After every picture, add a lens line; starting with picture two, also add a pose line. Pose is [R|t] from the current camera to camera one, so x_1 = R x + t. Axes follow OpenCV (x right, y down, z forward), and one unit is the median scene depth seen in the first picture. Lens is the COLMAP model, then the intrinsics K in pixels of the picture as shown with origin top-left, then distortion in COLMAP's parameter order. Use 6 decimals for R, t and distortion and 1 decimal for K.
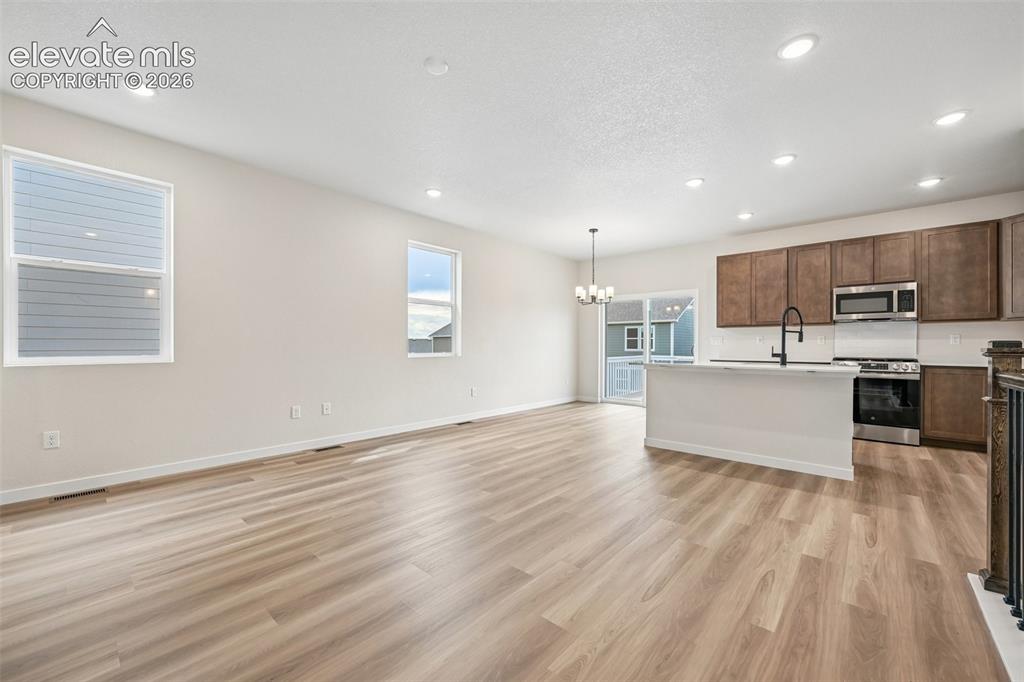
lens RADIAL K [[404.6, 0, 513.9], [0, 404.6, 345.0], [0, 0, 1]] dist [-0.001724, 0.000741]
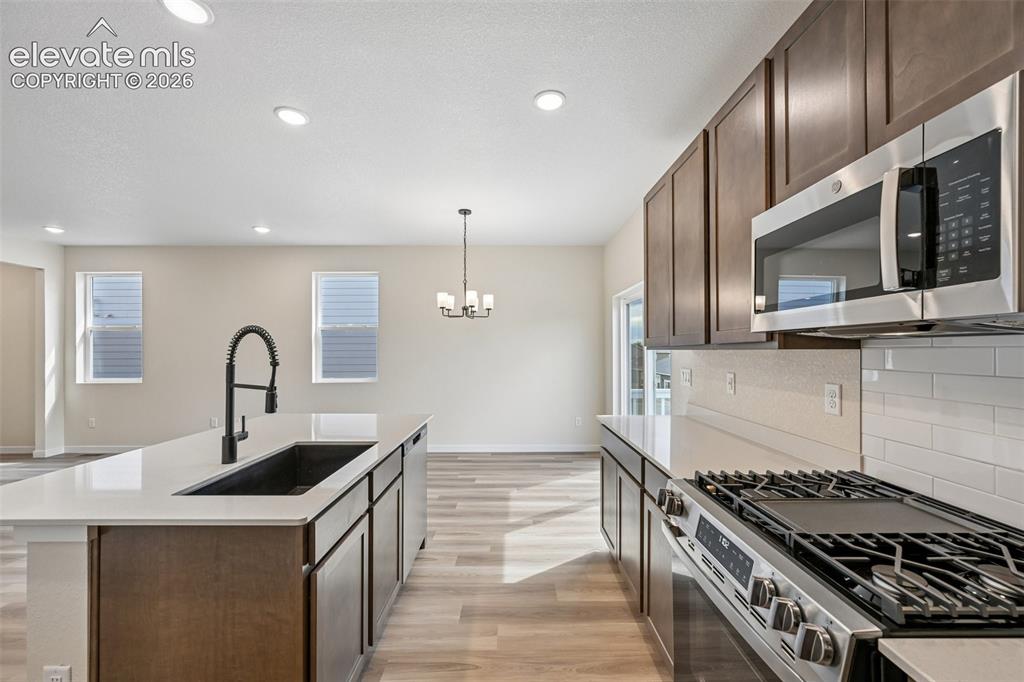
lens RADIAL K [[404.6, 0, 512.8], [0, 404.6, 347.2], [0, 0, 1]] dist [-0.001724, 0.000741]
pose [[0.662339, -0.009906, -0.749139, 0.993987], [0.007243, 0.999951, -0.006819, -0.057845], [0.749170, -0.000909, 0.662378, 0.777325]]
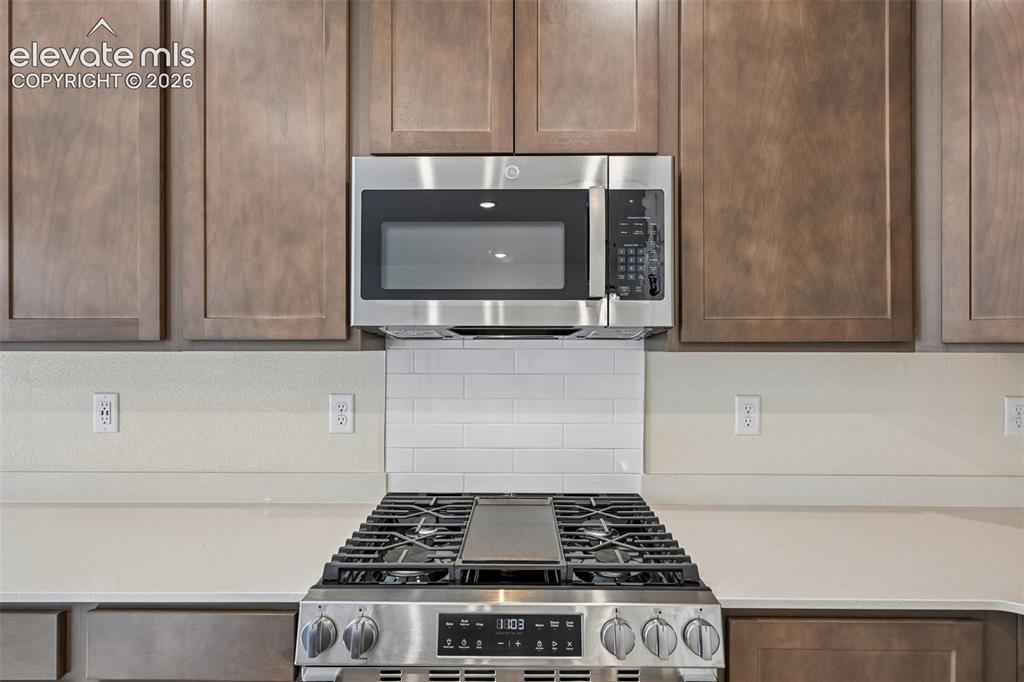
lens RADIAL K [[560.4, 0, 515.9], [0, 560.4, 347.6], [0, 0, 1]] dist [-0.003438, 0.001083]
pose [[0.751379, -0.002730, 0.659865, 0.757716], [-0.000177, 0.999991, 0.004339, -0.060176], [-0.659870, -0.003377, 0.751372, 0.847011]]
